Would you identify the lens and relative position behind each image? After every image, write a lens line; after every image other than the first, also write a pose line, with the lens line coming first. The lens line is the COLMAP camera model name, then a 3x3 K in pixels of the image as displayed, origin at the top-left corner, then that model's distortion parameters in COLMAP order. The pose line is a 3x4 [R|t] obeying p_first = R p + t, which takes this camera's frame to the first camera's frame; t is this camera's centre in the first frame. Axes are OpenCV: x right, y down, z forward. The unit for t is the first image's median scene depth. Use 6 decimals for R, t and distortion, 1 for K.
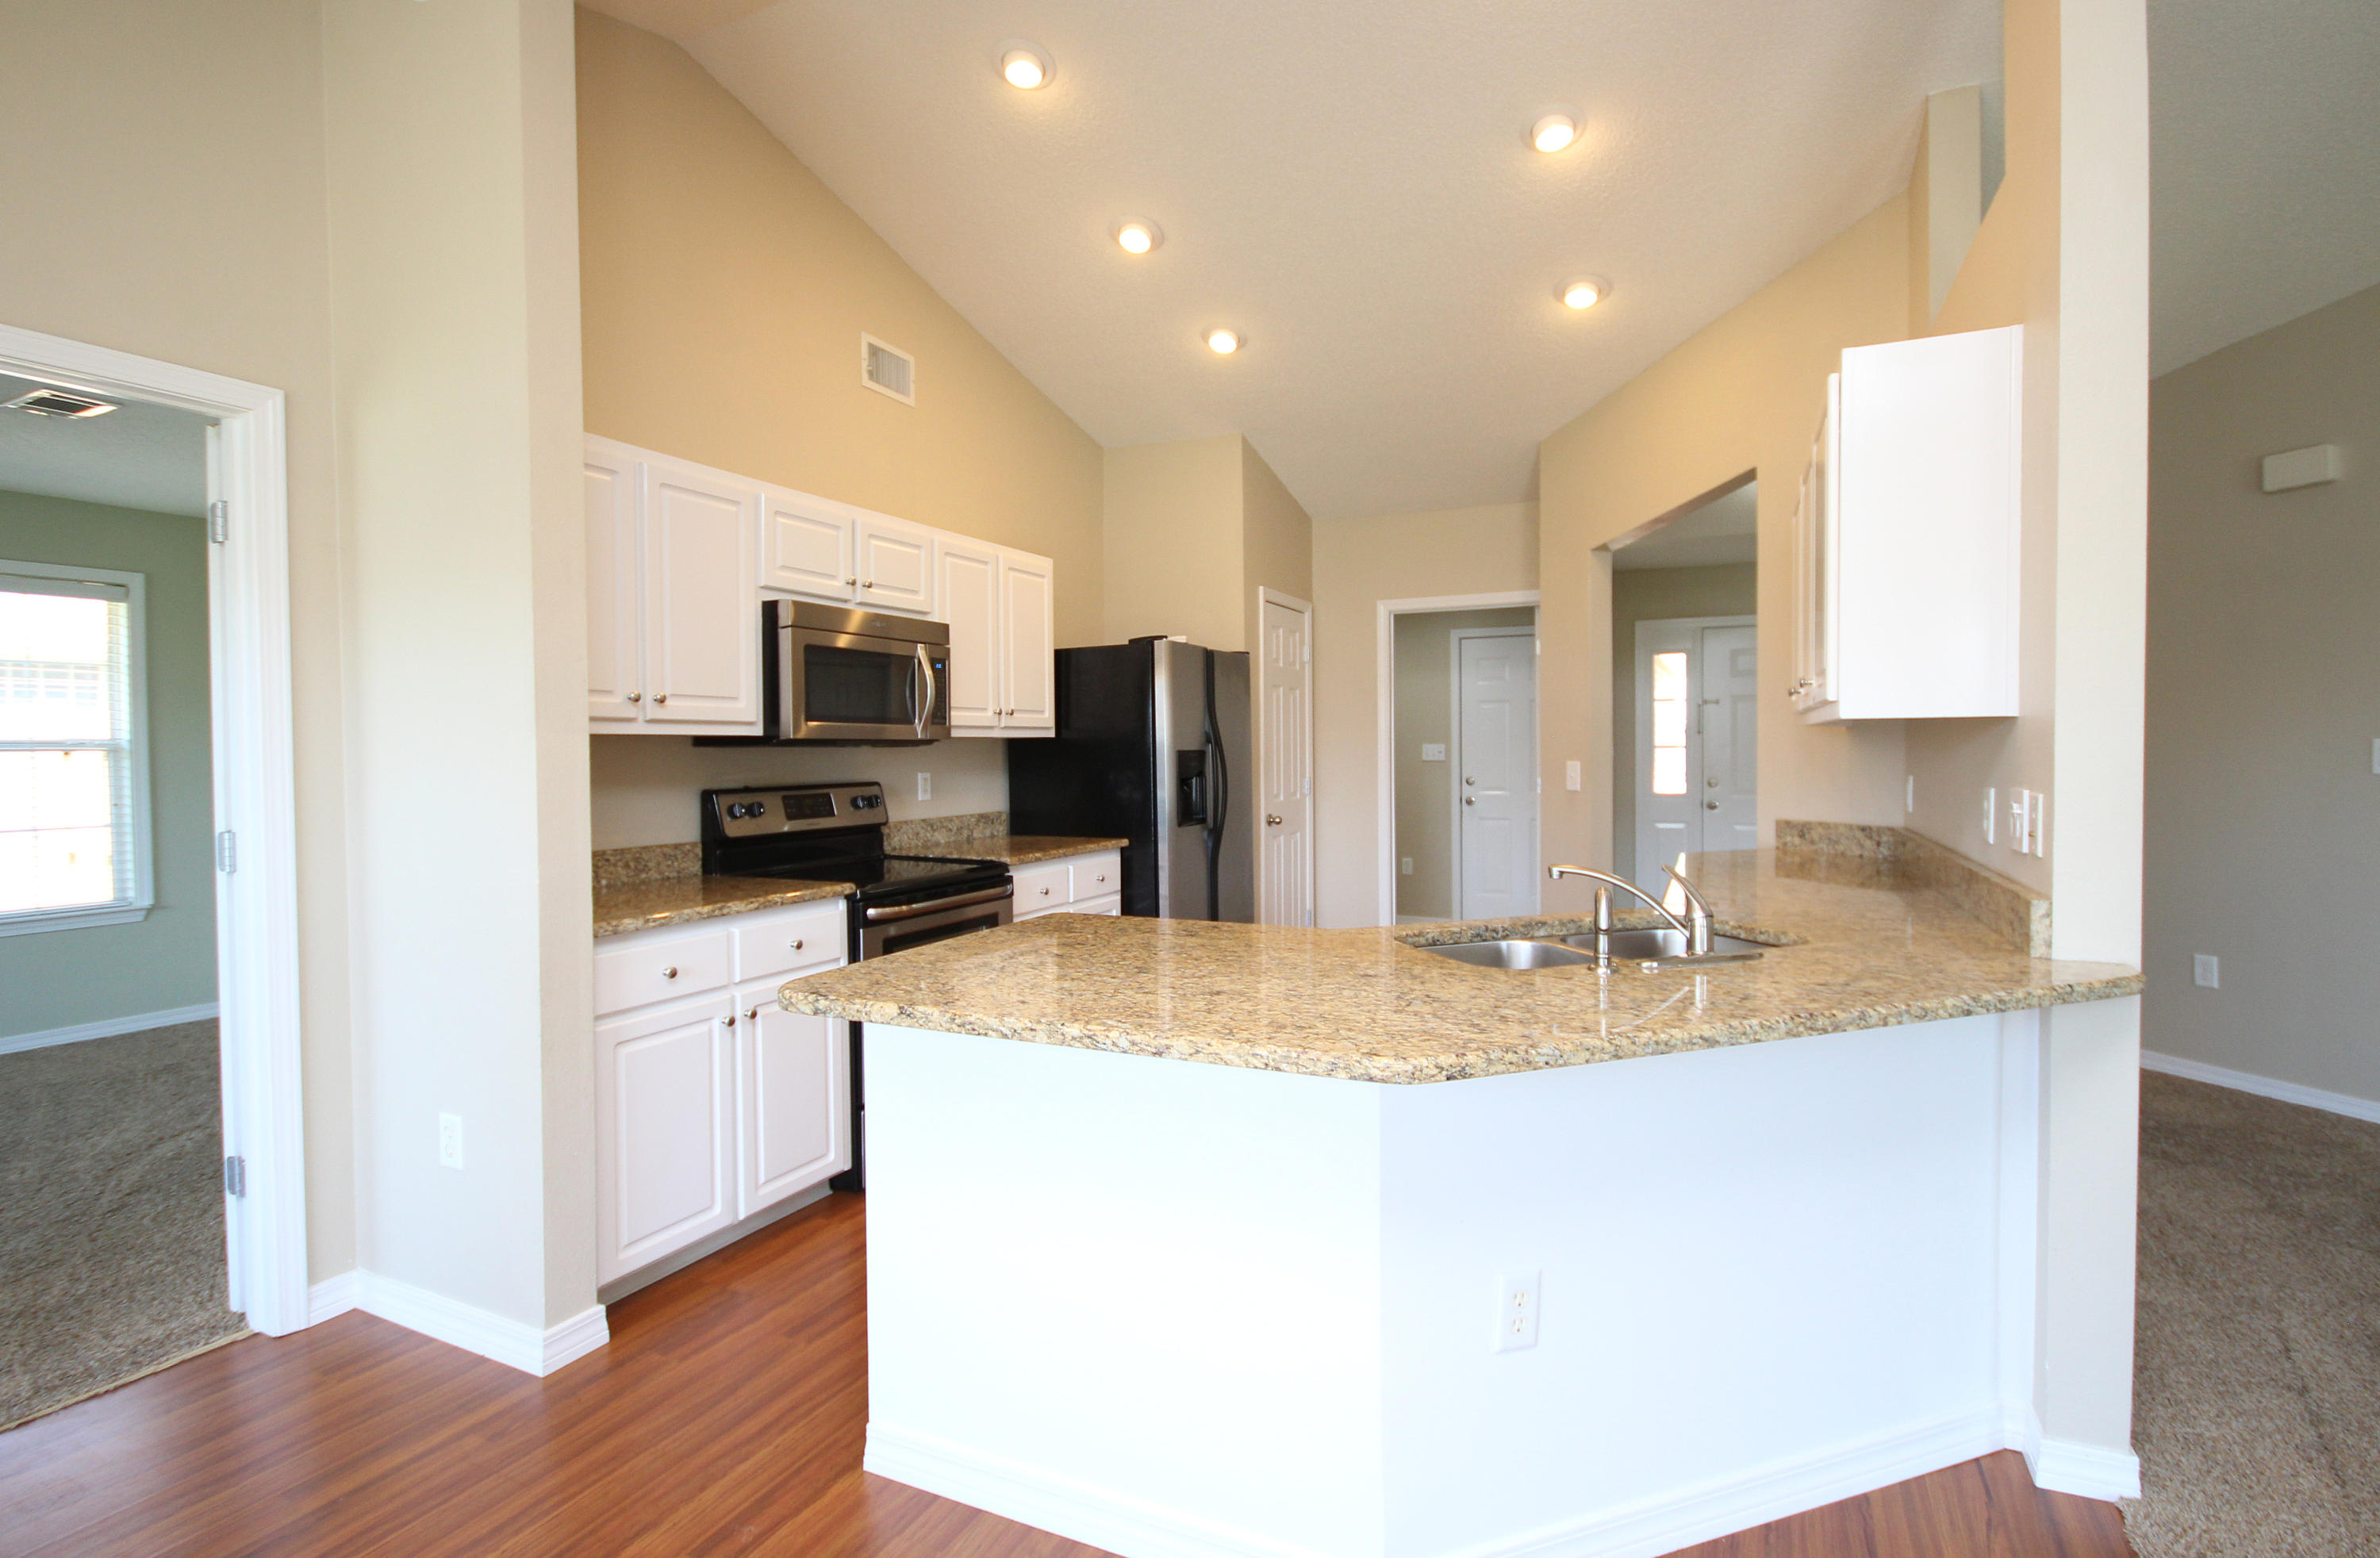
lens RADIAL K [[1119.7, 0, 1182.0], [0, 1119.7, 778.3], [0, 0, 1]] dist [0.006561, -0.003980]
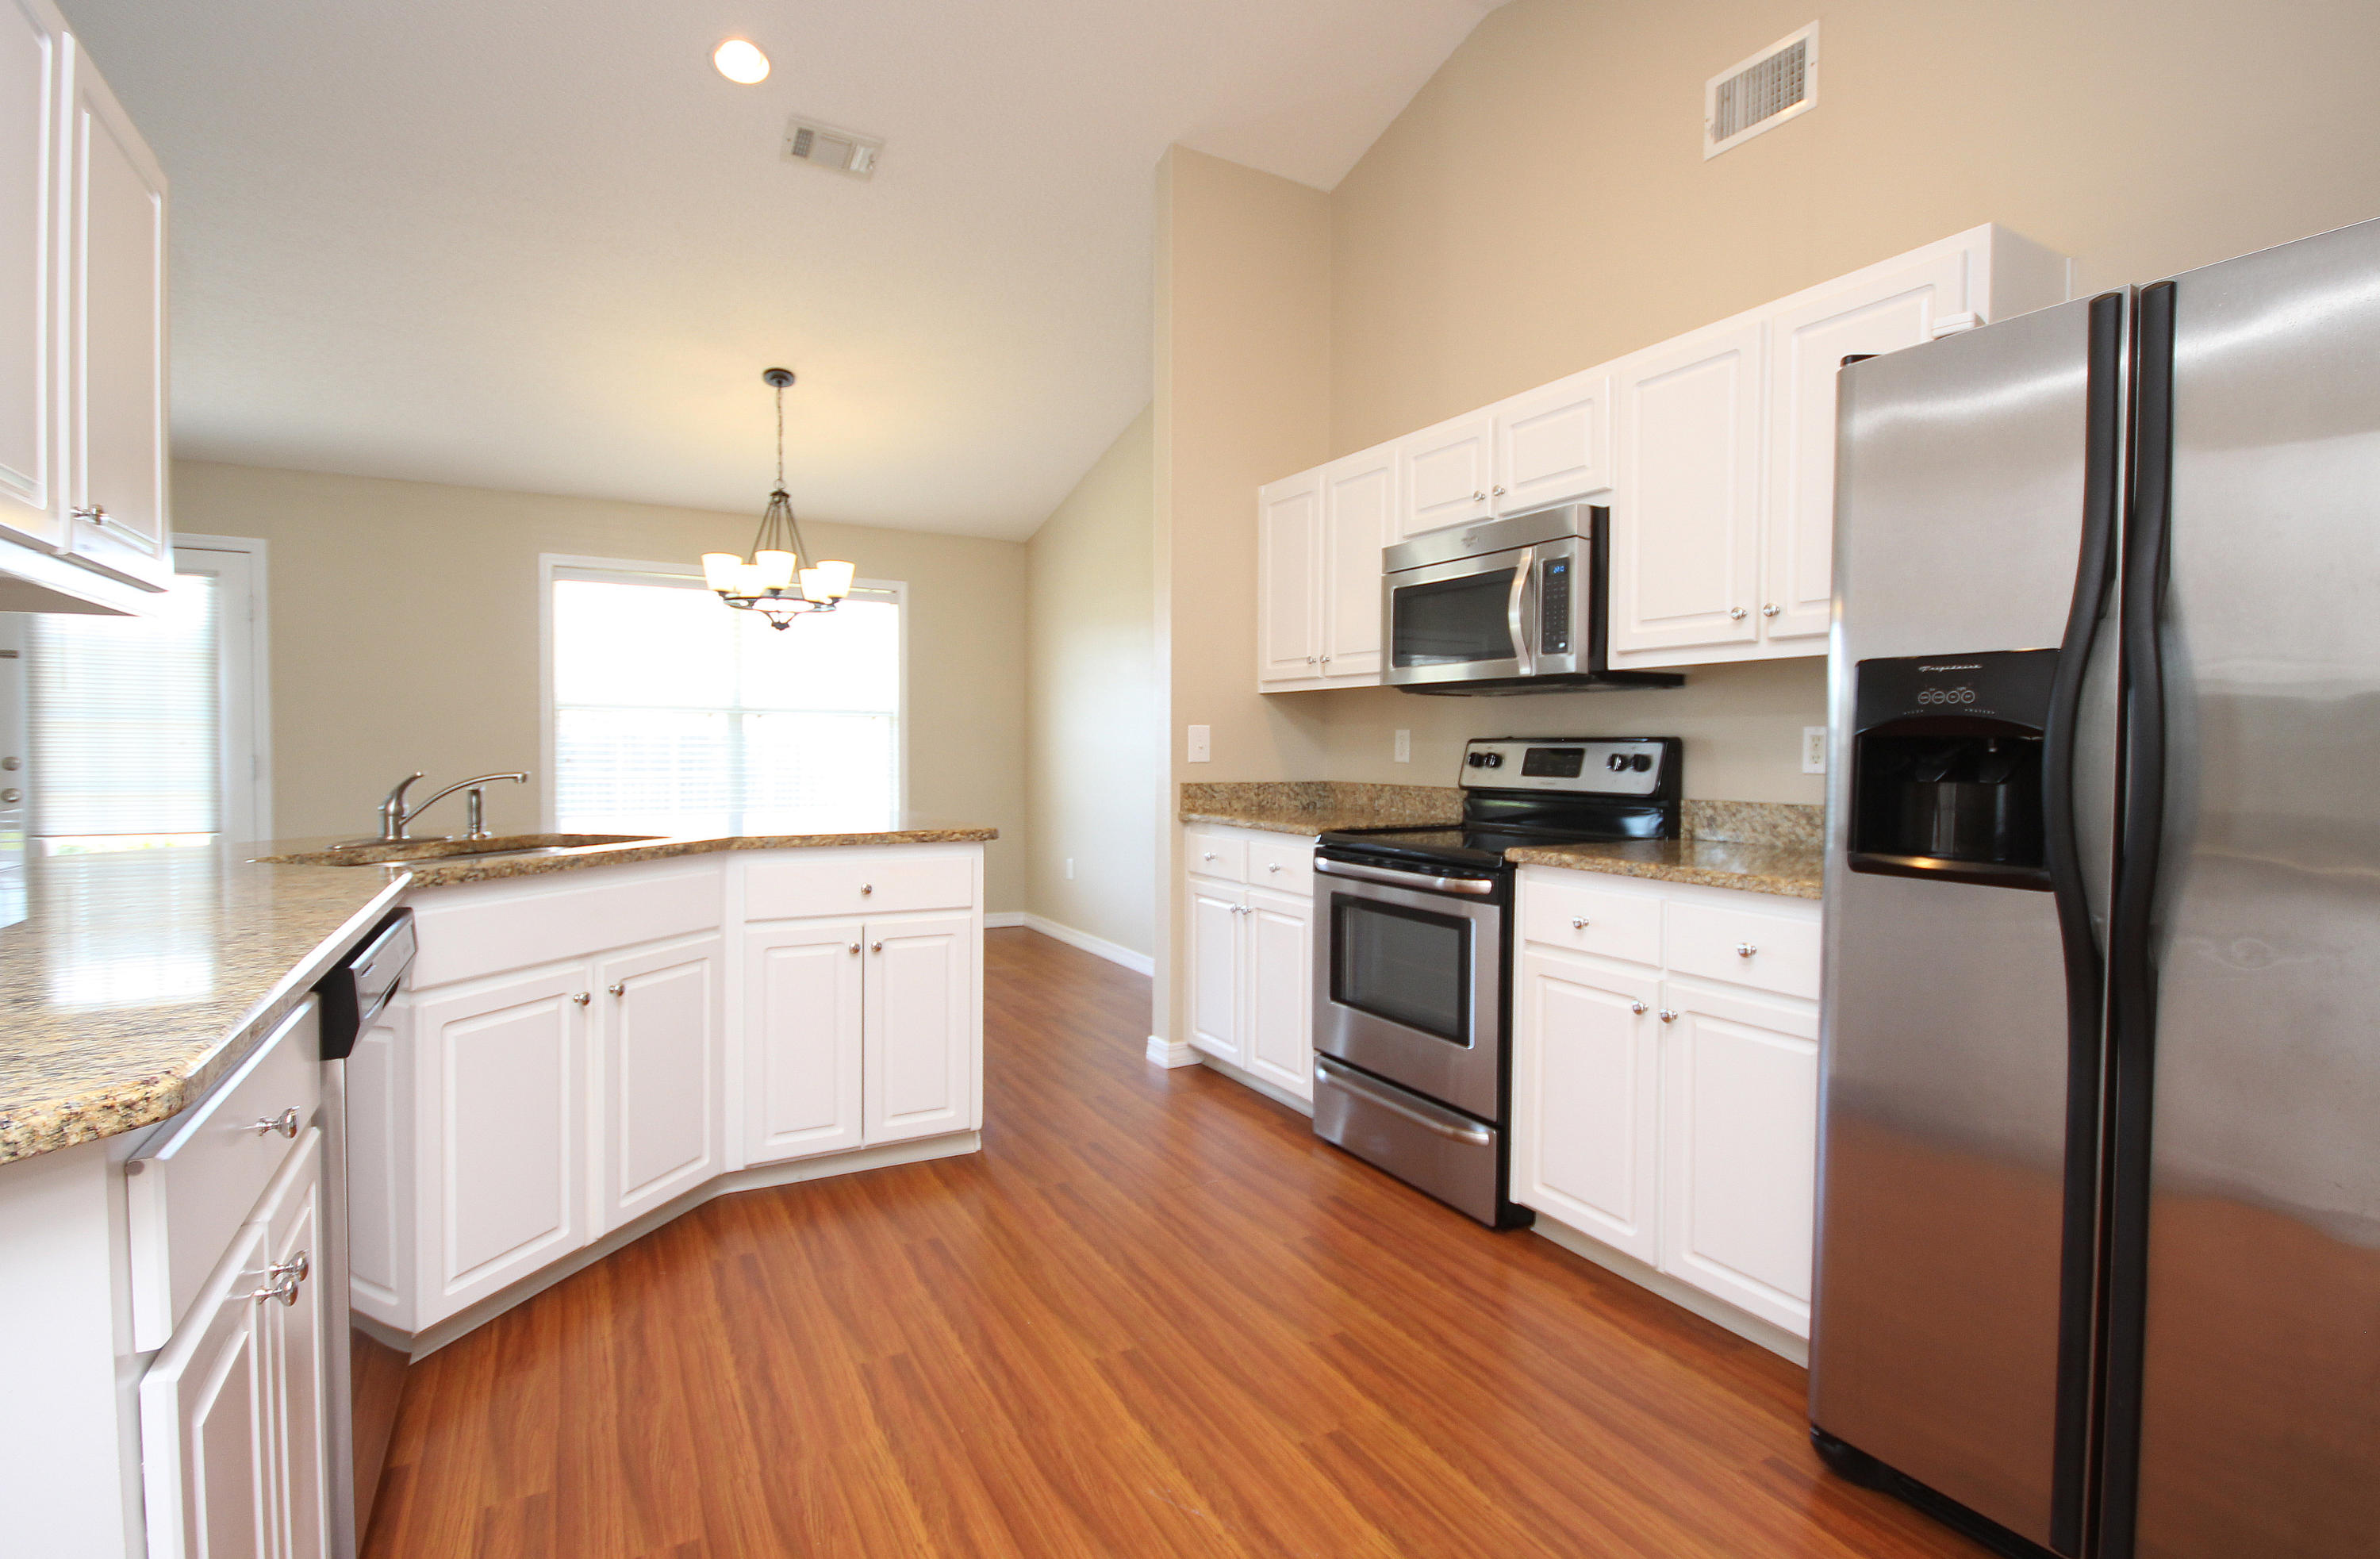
lens RADIAL K [[1119.7, 0, 1175.8], [0, 1119.7, 742.8], [0, 0, 1]] dist [0.006561, -0.003980]
pose [[-0.583127, 0.008416, -0.812337, 0.495530], [-0.019634, 0.999508, 0.024450, -0.004414], [0.812143, 0.030207, -0.582675, 1.220987]]
